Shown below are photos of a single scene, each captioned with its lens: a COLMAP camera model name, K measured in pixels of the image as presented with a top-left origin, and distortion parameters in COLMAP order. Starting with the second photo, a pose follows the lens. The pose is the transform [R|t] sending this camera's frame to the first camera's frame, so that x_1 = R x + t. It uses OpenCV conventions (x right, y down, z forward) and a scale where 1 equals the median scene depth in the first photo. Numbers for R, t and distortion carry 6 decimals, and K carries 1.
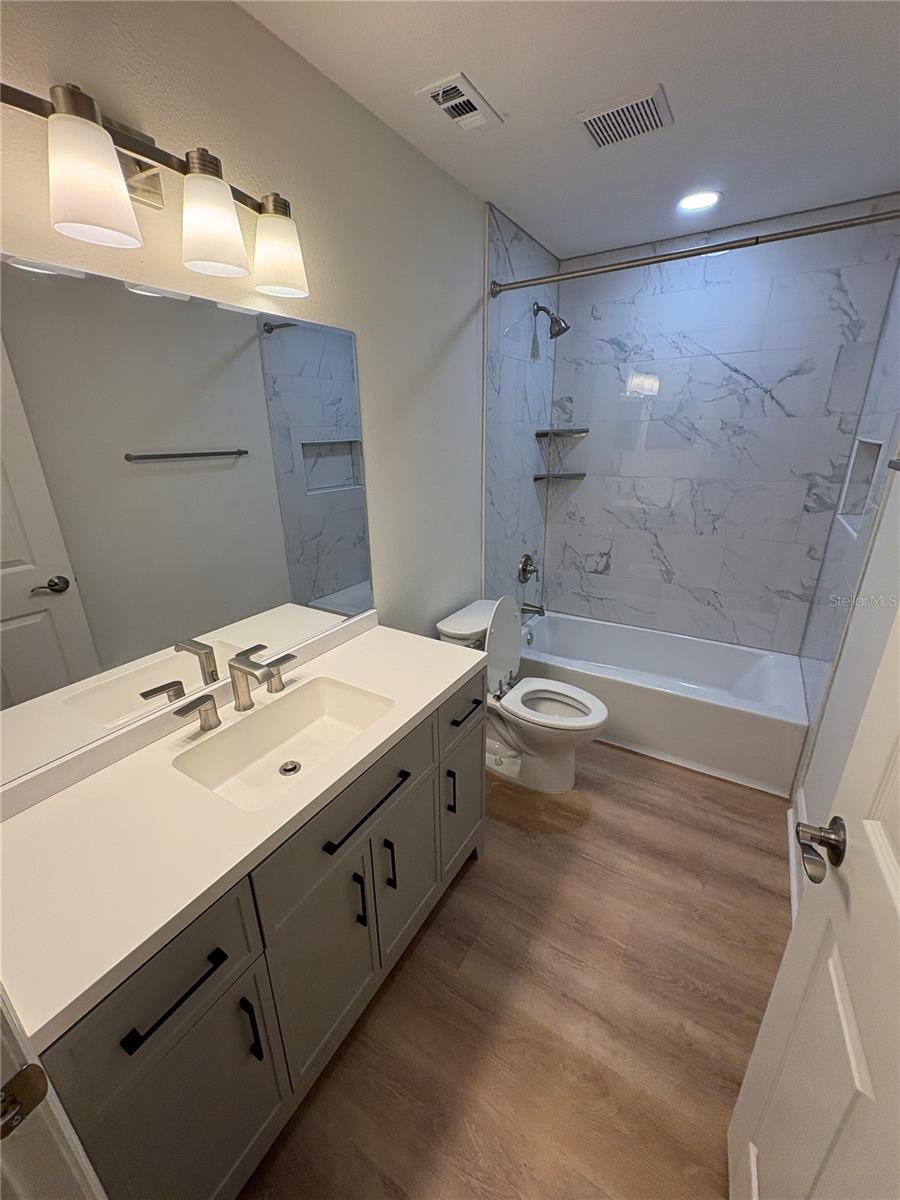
lens RADIAL K [[477.3, 0, 445.9], [0, 477.3, 601.7], [0, 0, 1]] dist [-0.002160, 0.000191]
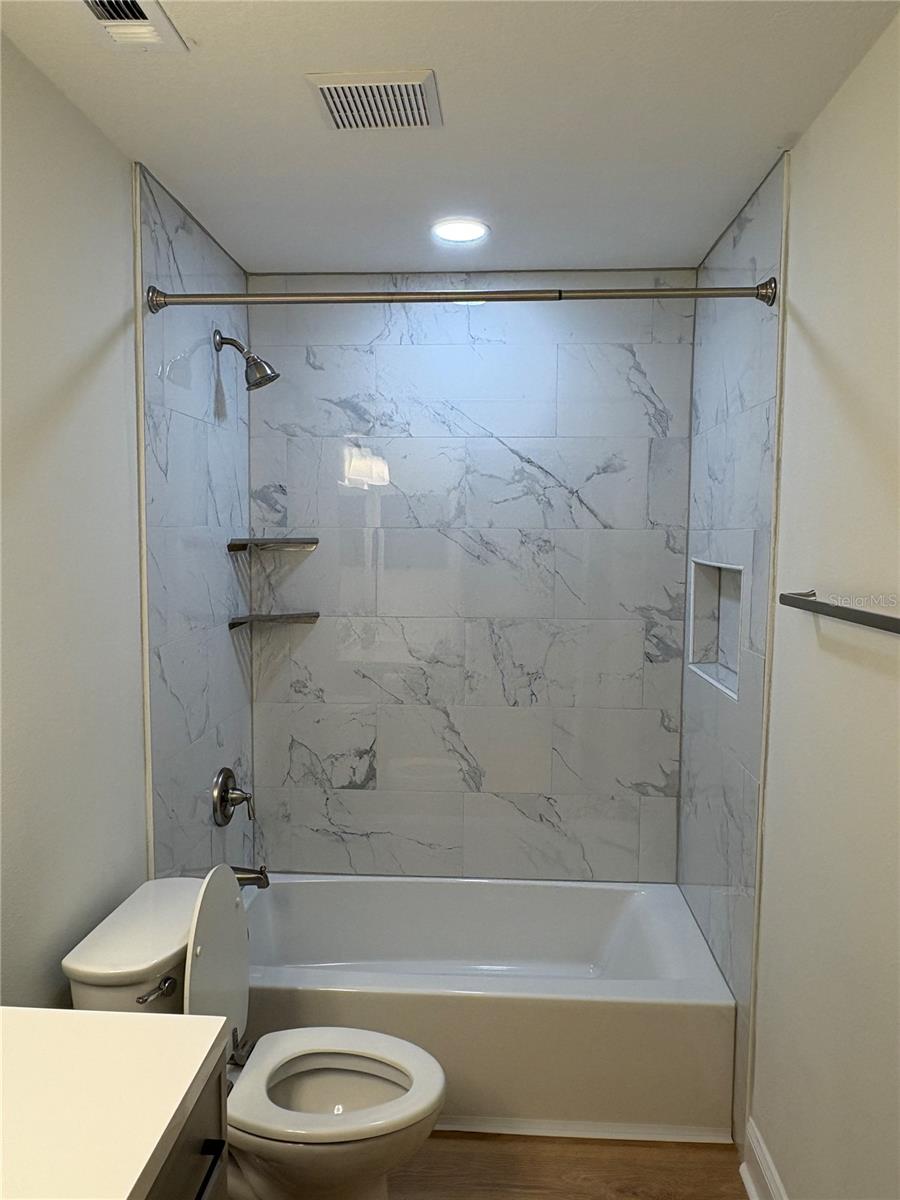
lens RADIAL K [[858.2, 0, 454.0], [0, 858.2, 601.5], [0, 0, 1]] dist [-0.003949, 0.008438]
pose [[0.876654, -0.016374, 0.480842, -0.069134], [0.141535, 0.963974, -0.225216, -0.036877], [-0.459832, 0.265493, 0.847389, 0.076014]]
